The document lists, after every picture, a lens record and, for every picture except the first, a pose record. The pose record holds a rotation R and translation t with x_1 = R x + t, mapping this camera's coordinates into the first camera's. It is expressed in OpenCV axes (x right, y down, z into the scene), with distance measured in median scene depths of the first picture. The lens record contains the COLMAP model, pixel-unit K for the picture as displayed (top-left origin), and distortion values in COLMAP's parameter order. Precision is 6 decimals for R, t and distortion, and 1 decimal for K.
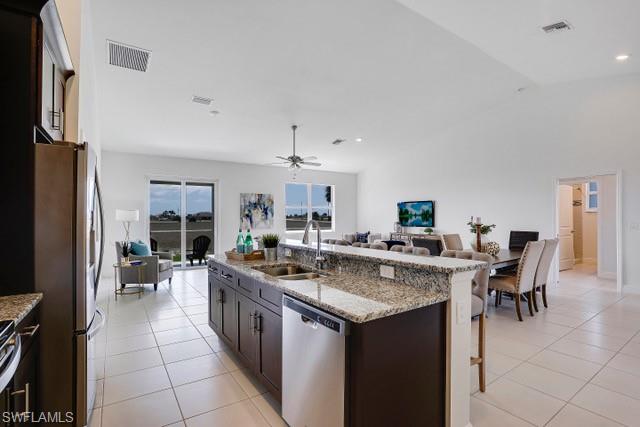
lens RADIAL K [[310.3, 0, 320.0], [0, 310.3, 213.5], [0, 0, 1]] dist [-0.050186, 0.000131]
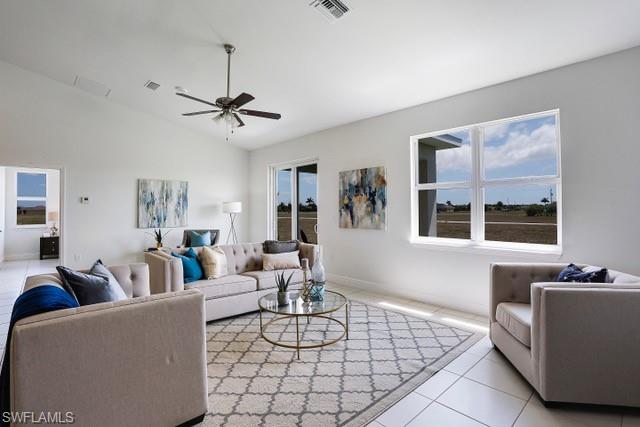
lens RADIAL K [[310.3, 0, 320.0], [0, 310.3, 213.5], [0, 0, 1]] dist [-0.050186, 0.000131]
pose [[0.156171, 0.019026, -0.987547, 0.375176], [0.018940, 0.999573, 0.022253, 0.006350], [0.987548, -0.022179, 0.155744, 0.836837]]
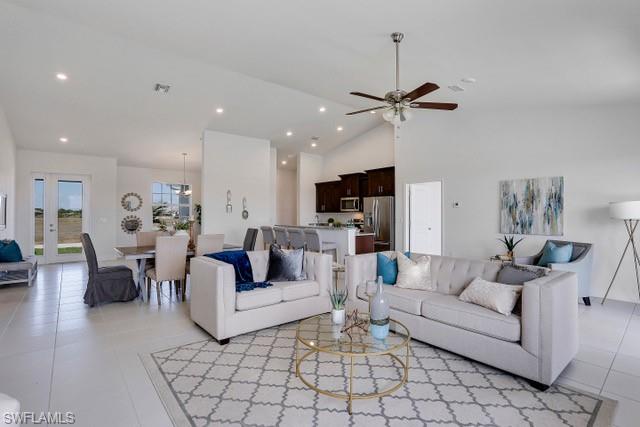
lens RADIAL K [[310.8, 0, 316.3], [0, 310.8, 213.7], [0, 0, 1]] dist [-0.033264, 0.000621]
pose [[-0.993605, 0.006192, -0.112744, 0.105408], [0.008332, 0.999794, -0.018515, 0.014016], [0.112606, -0.019336, -0.993452, 1.130129]]
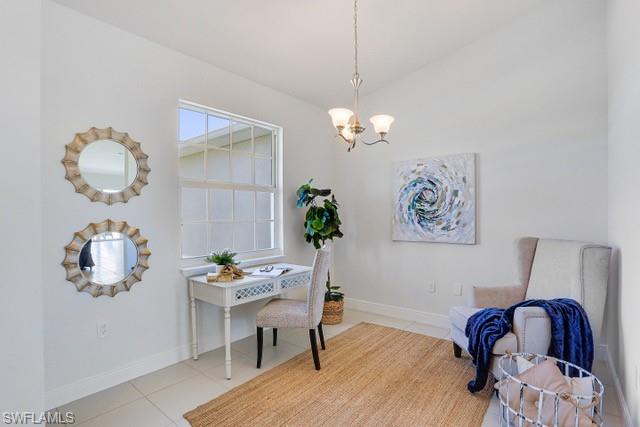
lens RADIAL K [[310.3, 0, 320.0], [0, 310.3, 213.5], [0, 0, 1]] dist [-0.050186, 0.000131]
pose [[-0.957358, 0.012640, -0.288626, 0.532913], [0.017449, 0.999748, -0.014093, -0.004814], [0.288376, -0.018529, -0.957338, 0.278510]]
